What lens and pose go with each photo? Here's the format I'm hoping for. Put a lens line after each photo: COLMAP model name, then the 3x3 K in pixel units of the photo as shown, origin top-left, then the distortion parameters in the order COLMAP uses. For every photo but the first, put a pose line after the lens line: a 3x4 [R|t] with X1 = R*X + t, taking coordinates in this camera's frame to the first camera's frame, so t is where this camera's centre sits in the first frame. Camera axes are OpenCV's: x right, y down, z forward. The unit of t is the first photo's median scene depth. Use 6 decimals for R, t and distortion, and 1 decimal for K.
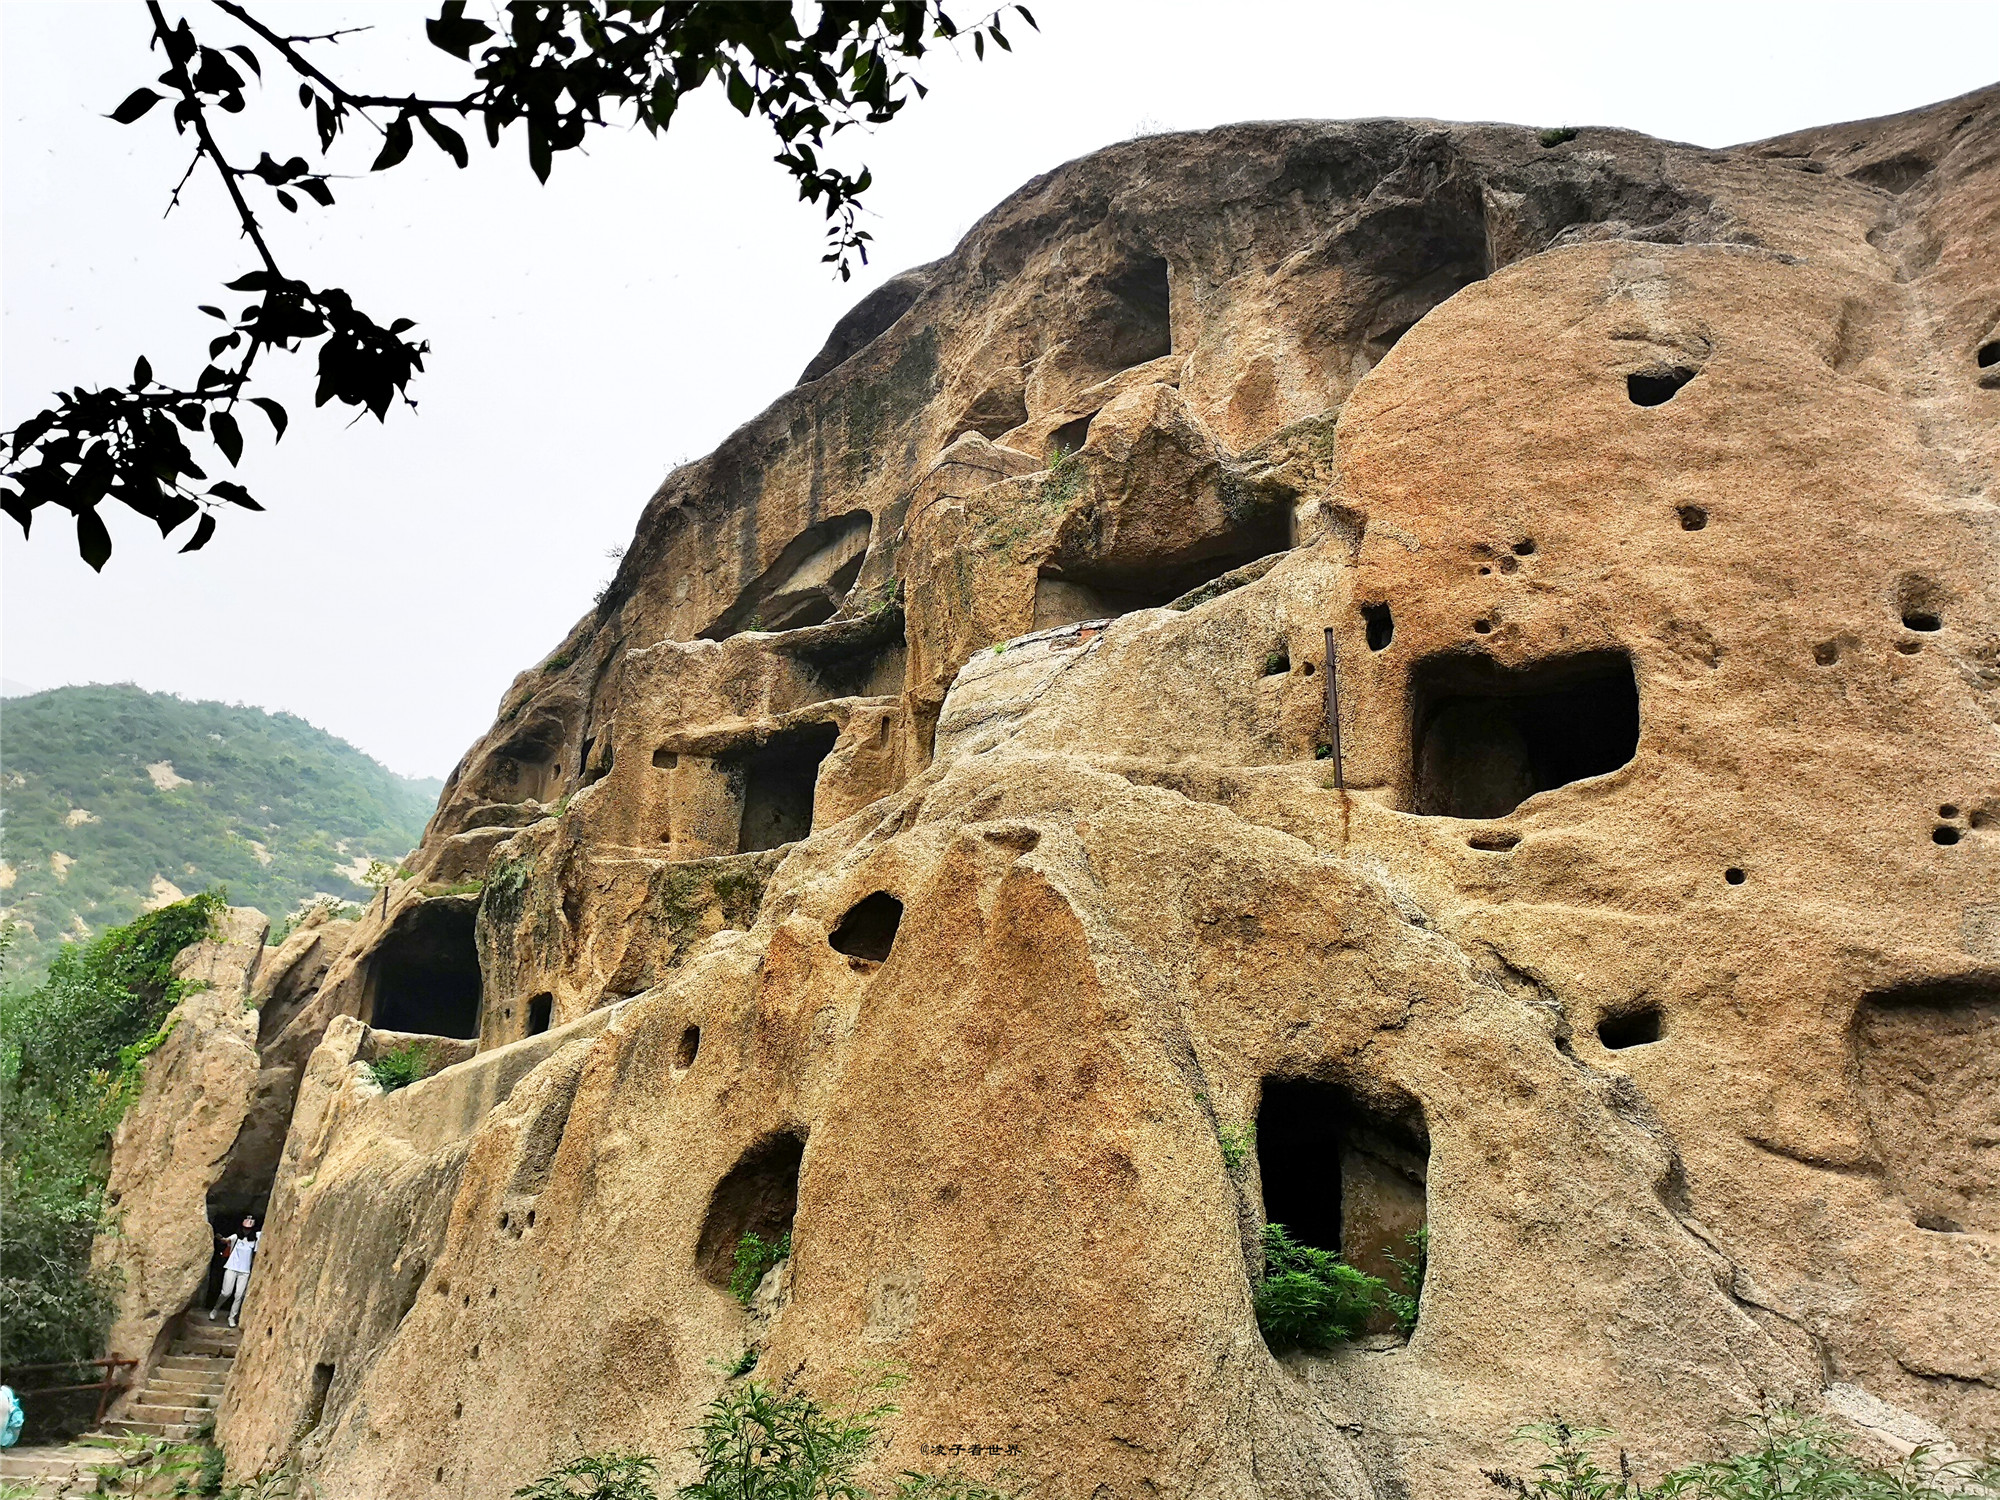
lens RADIAL K [[1585.0, 0, 1002.1], [0, 1585.0, 753.8], [0, 0, 1]] dist [0.060015, -0.068341]
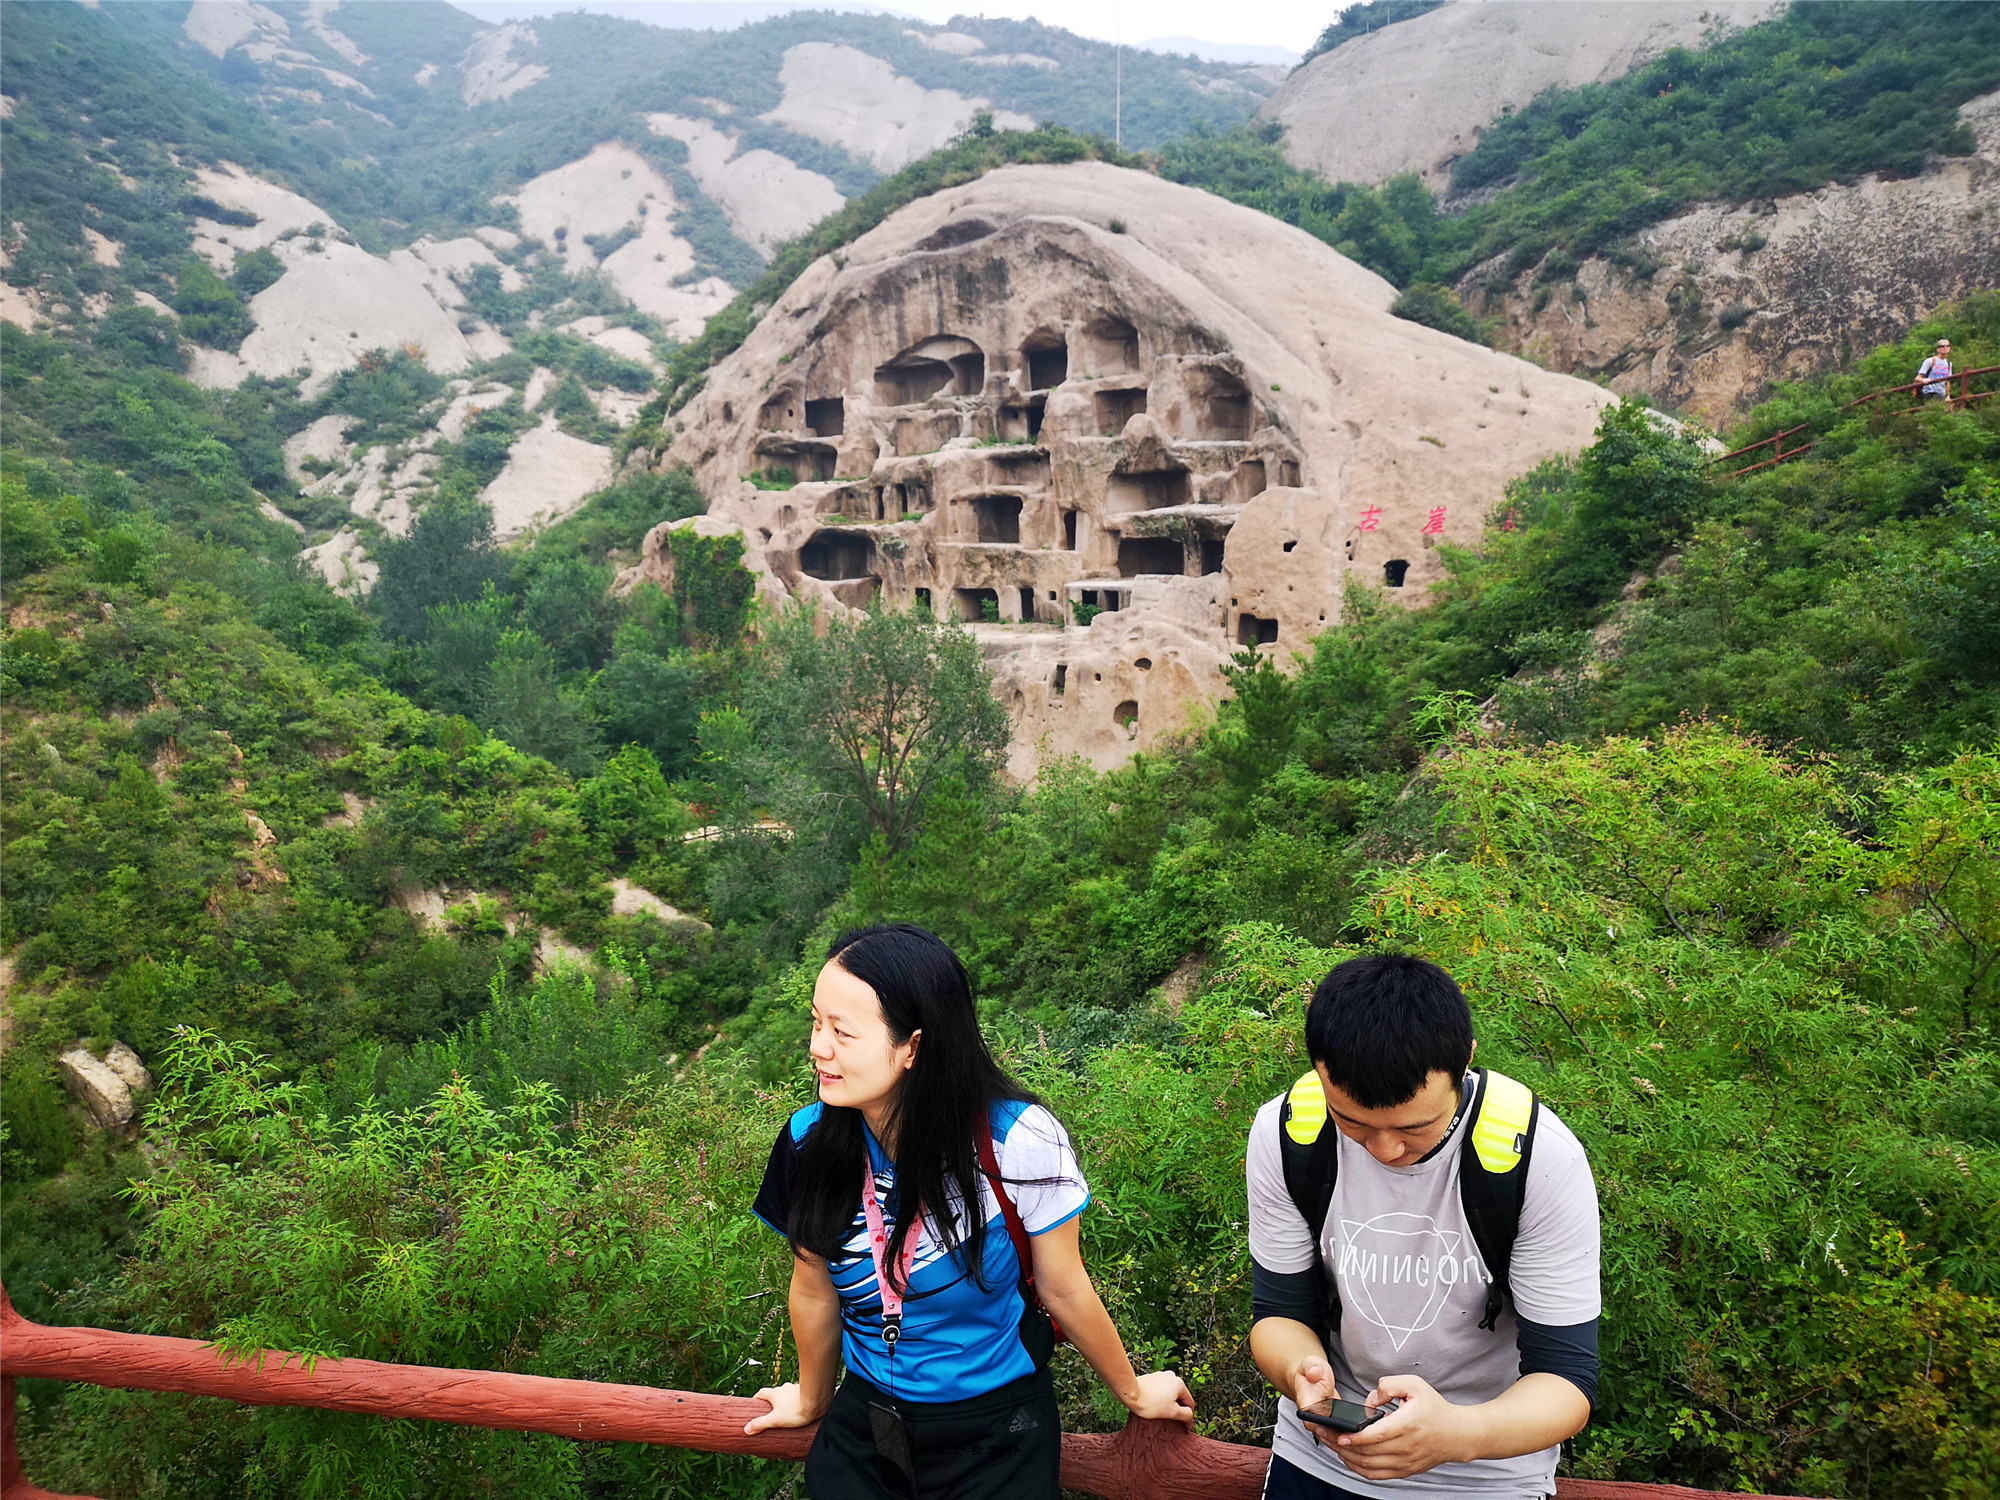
lens RADIAL K [[1585.0, 0, 1002.1], [0, 1585.0, 753.8], [0, 0, 1]] dist [0.060015, -0.068341]
pose [[0.967105, -0.096313, 0.235440, -0.850913], [-0.043419, 0.849469, 0.525849, -1.128930], [-0.250645, -0.518773, 0.817344, -1.599893]]
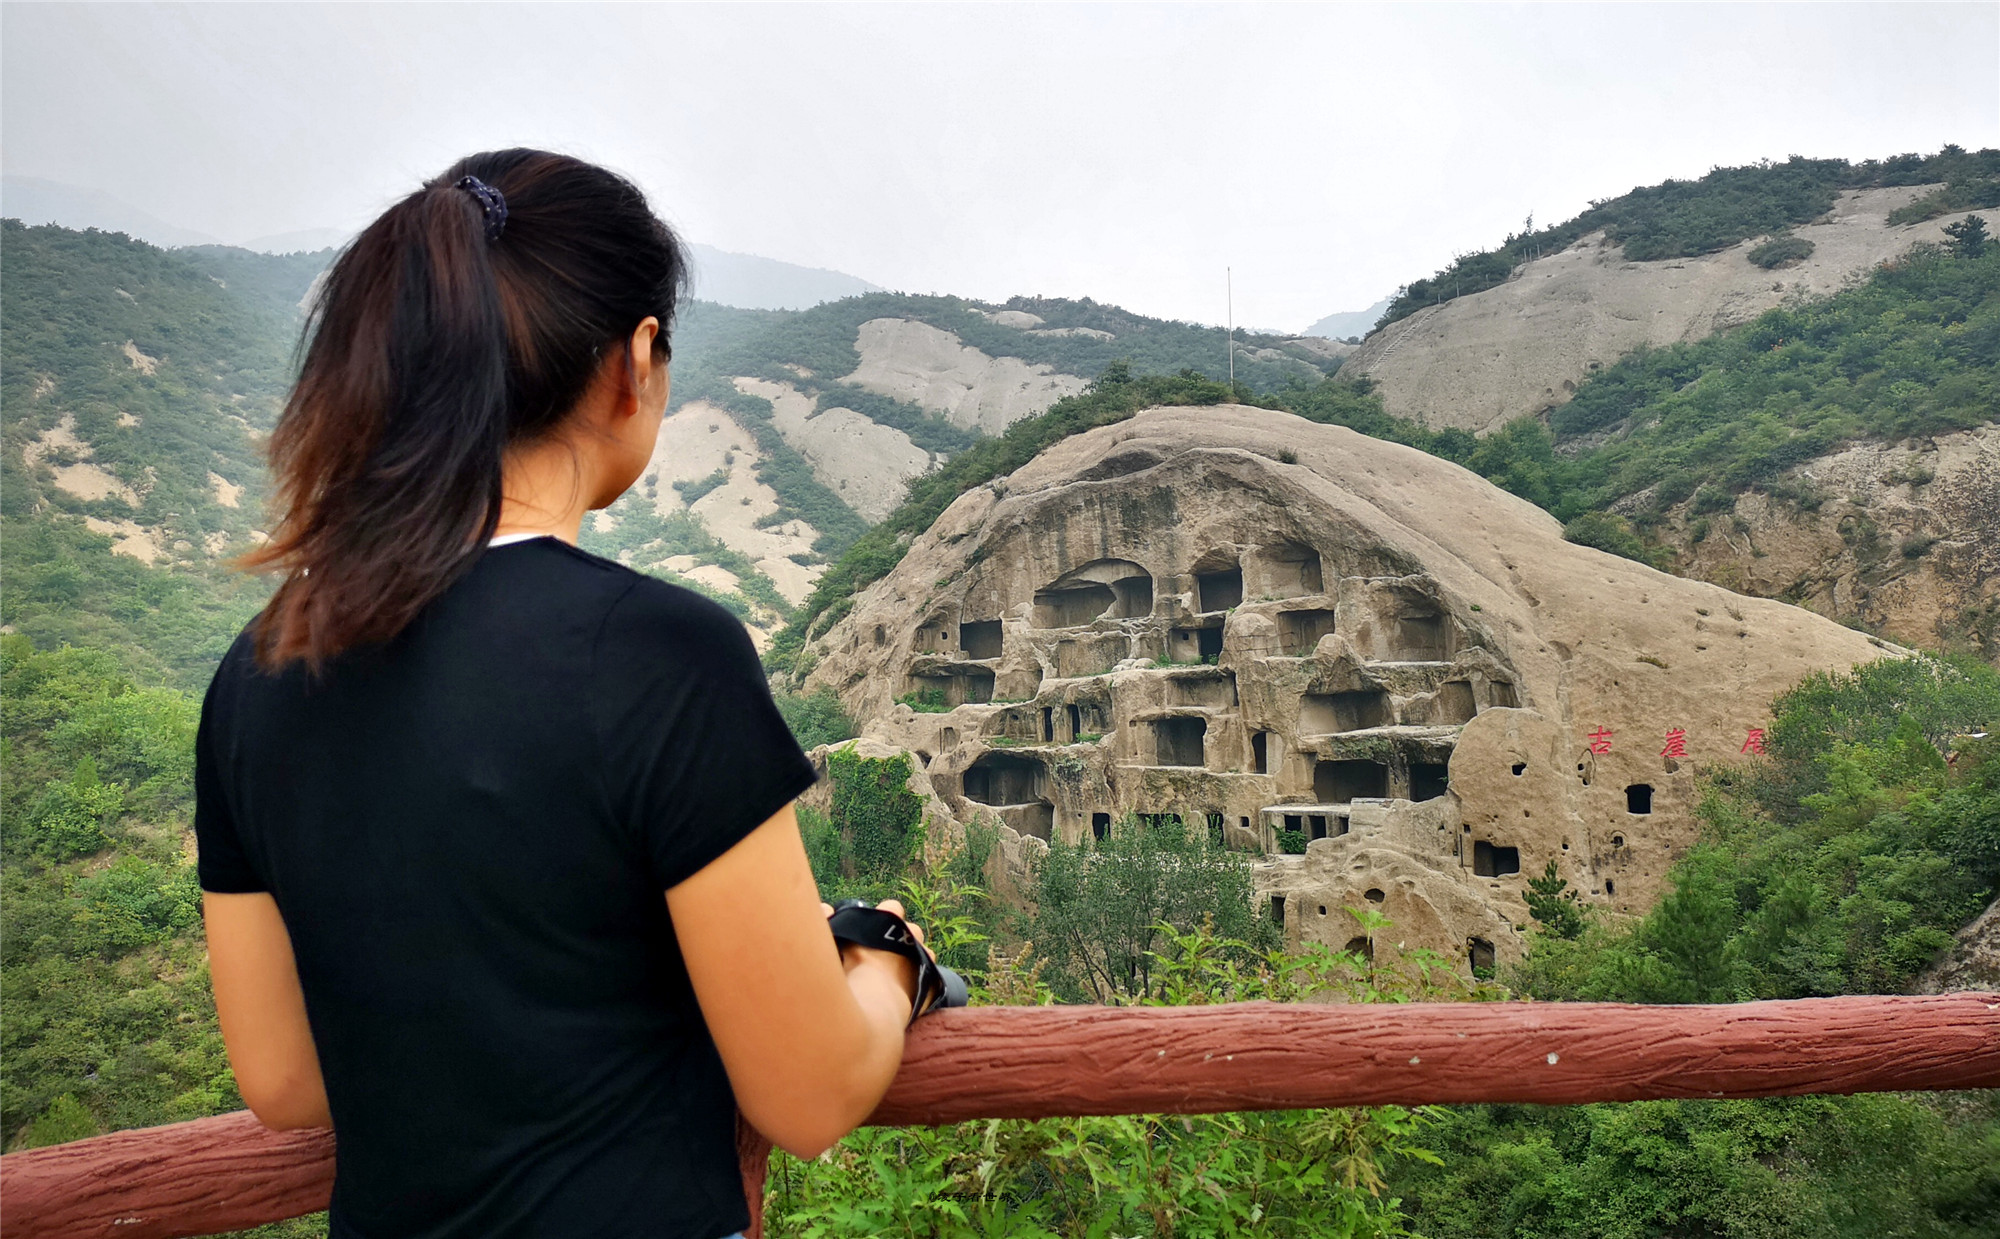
lens RADIAL K [[1576.0, 0, 996.8], [0, 1576.0, 470.6], [0, 0, 1]] dist [0.085419, -0.123042]
pose [[0.967429, -0.010918, 0.252905, -1.144377], [-0.047155, 0.973810, 0.222420, -1.037703], [-0.248710, -0.227101, 0.941578, -1.445214]]
